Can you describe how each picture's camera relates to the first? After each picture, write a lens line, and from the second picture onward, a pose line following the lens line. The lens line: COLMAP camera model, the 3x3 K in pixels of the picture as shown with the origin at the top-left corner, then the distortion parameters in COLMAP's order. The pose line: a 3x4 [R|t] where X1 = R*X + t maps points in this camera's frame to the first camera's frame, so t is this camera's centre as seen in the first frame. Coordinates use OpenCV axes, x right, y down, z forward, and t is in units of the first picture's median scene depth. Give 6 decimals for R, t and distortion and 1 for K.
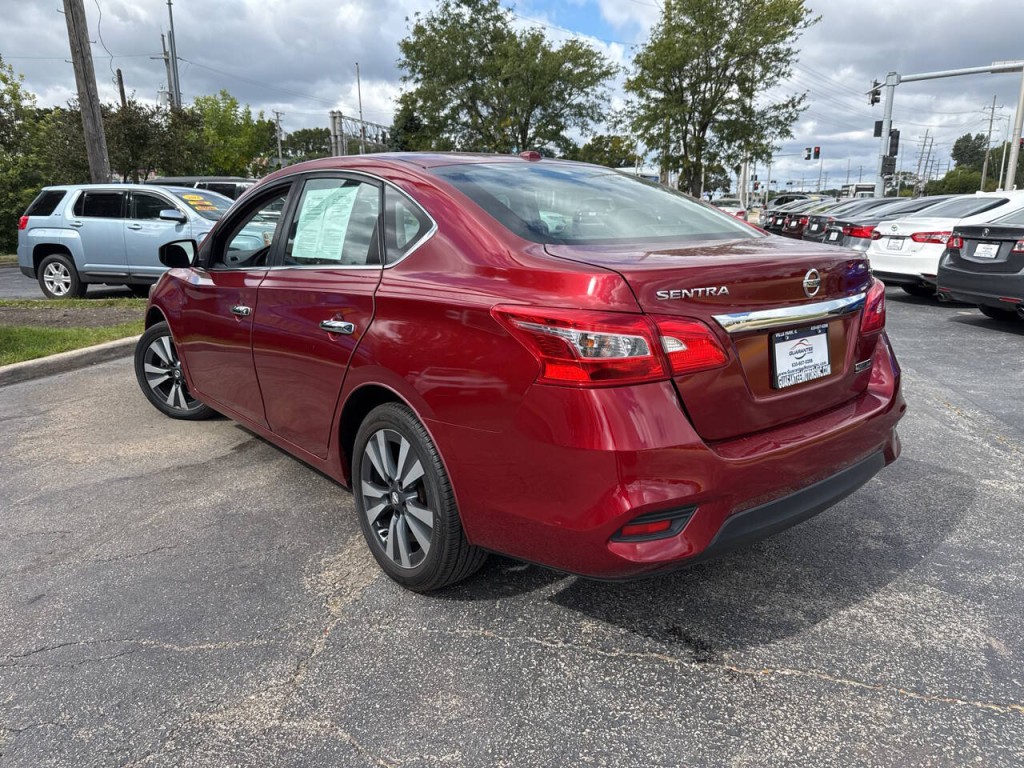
lens RADIAL K [[740.4, 0, 510.5], [0, 740.4, 378.1], [0, 0, 1]] dist [0.005743, -0.010315]
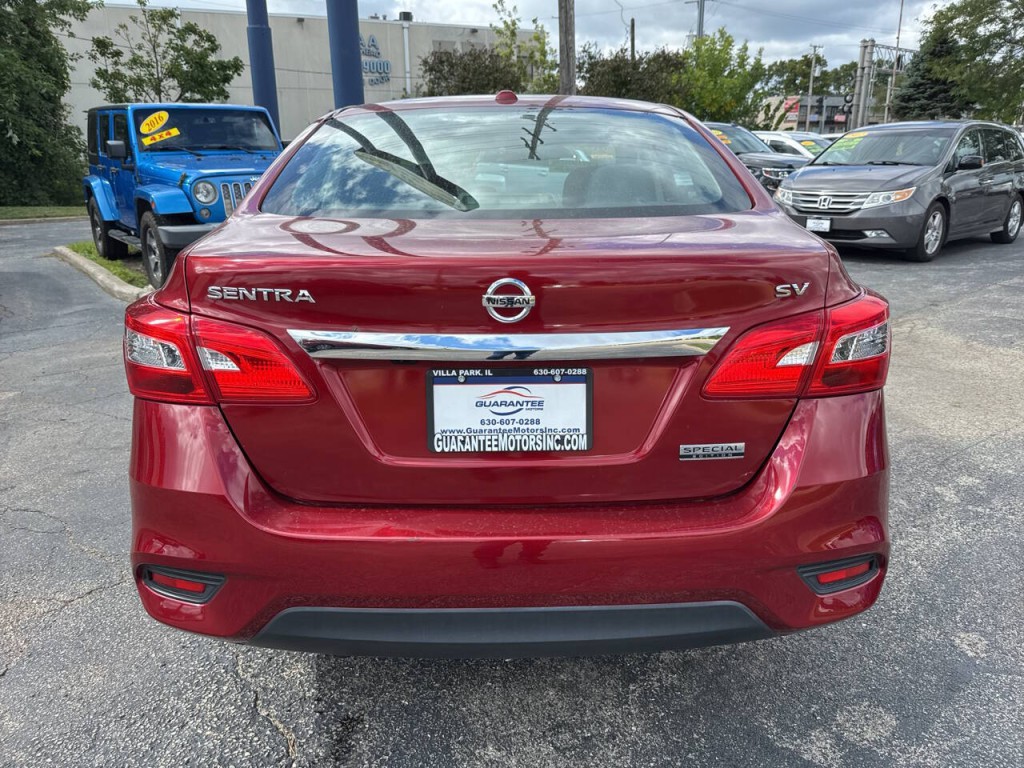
lens RADIAL K [[740.4, 0, 510.5], [0, 740.4, 378.1], [0, 0, 1]] dist [0.005743, -0.010315]
pose [[0.779389, 0.181797, -0.599585, 0.658215], [-0.136995, 0.983270, 0.120054, -0.114946], [0.611379, -0.011429, 0.791255, 0.425710]]
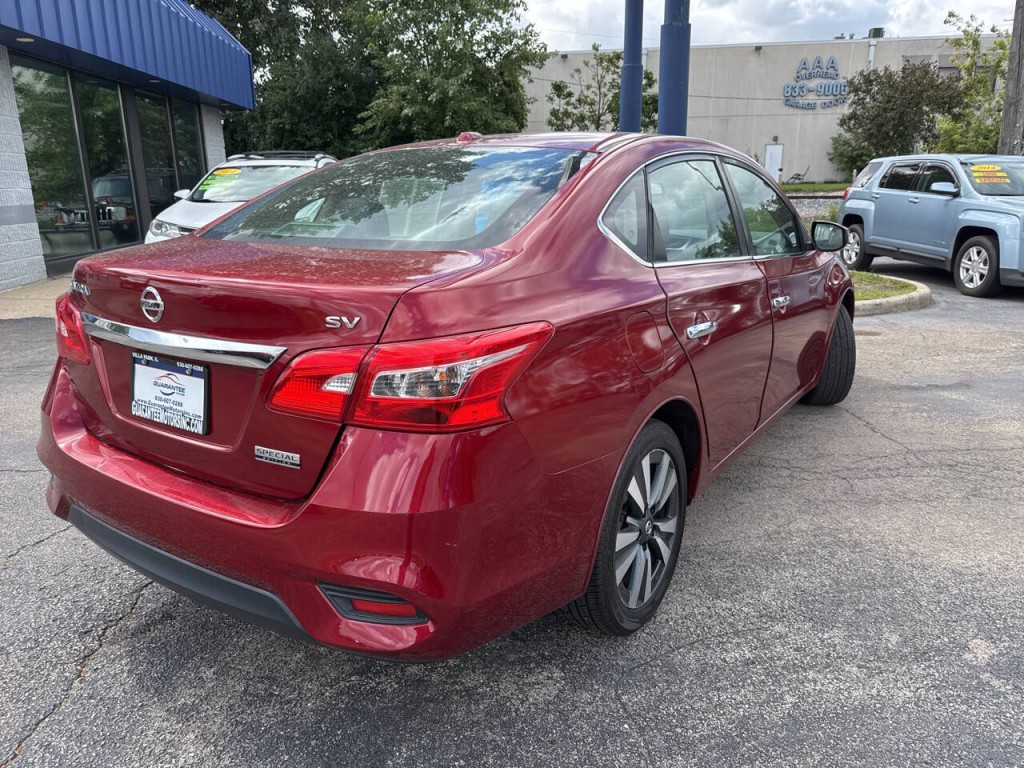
lens RADIAL K [[741.4, 0, 512.0], [0, 741.4, 384.0], [0, 0, 1]] dist [-0.001334, -0.010646]
pose [[0.285673, 0.253240, -0.924262, 1.065902], [-0.206317, 0.958090, 0.198739, -0.237285], [0.935855, 0.133917, 0.325948, 0.929189]]
